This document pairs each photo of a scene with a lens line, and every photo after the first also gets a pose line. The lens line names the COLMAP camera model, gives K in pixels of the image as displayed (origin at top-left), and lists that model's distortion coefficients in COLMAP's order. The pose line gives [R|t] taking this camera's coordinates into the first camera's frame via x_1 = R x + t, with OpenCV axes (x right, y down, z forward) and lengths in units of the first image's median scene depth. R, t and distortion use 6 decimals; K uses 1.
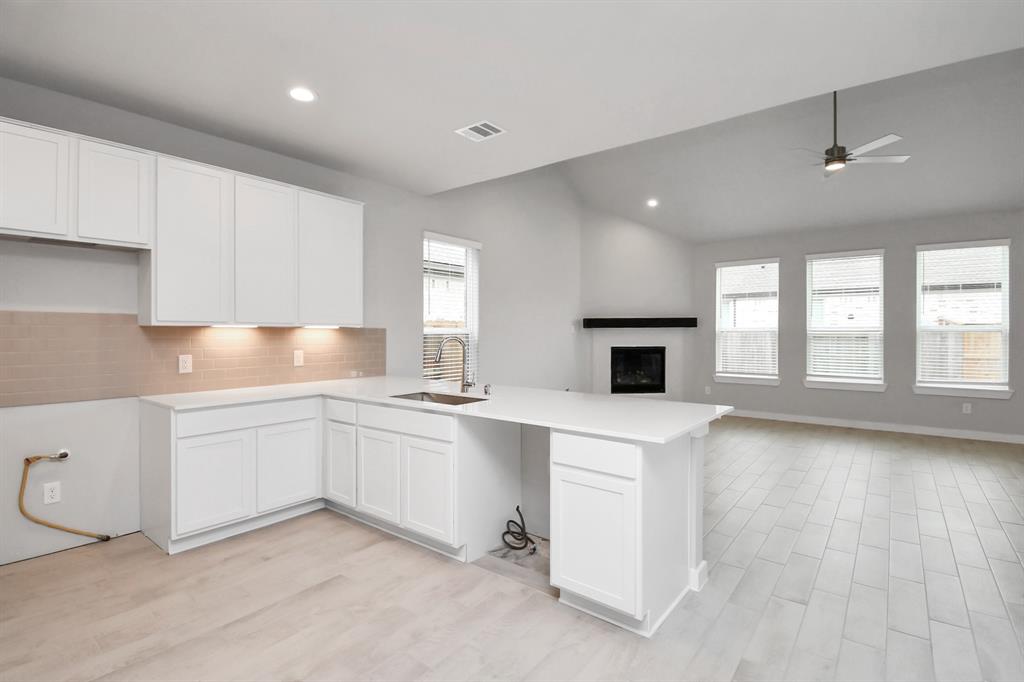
lens RADIAL K [[493.3, 0, 512.1], [0, 493.3, 335.5], [0, 0, 1]] dist [-0.016873, -0.002339]
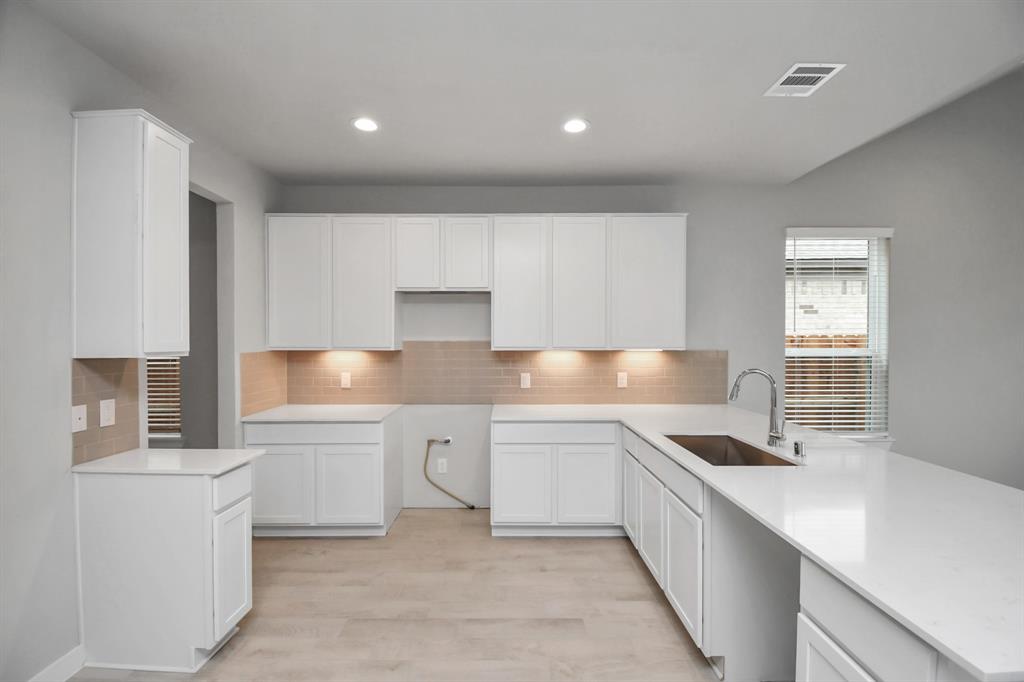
lens RADIAL K [[461.7, 0, 508.0], [0, 461.7, 341.6], [0, 0, 1]] dist [0.009286, 0.000064]
pose [[0.606923, 0.004290, -0.794749, 0.221010], [-0.003174, 0.999991, 0.002973, -0.042585], [0.794754, 0.000718, 0.606931, 0.270035]]
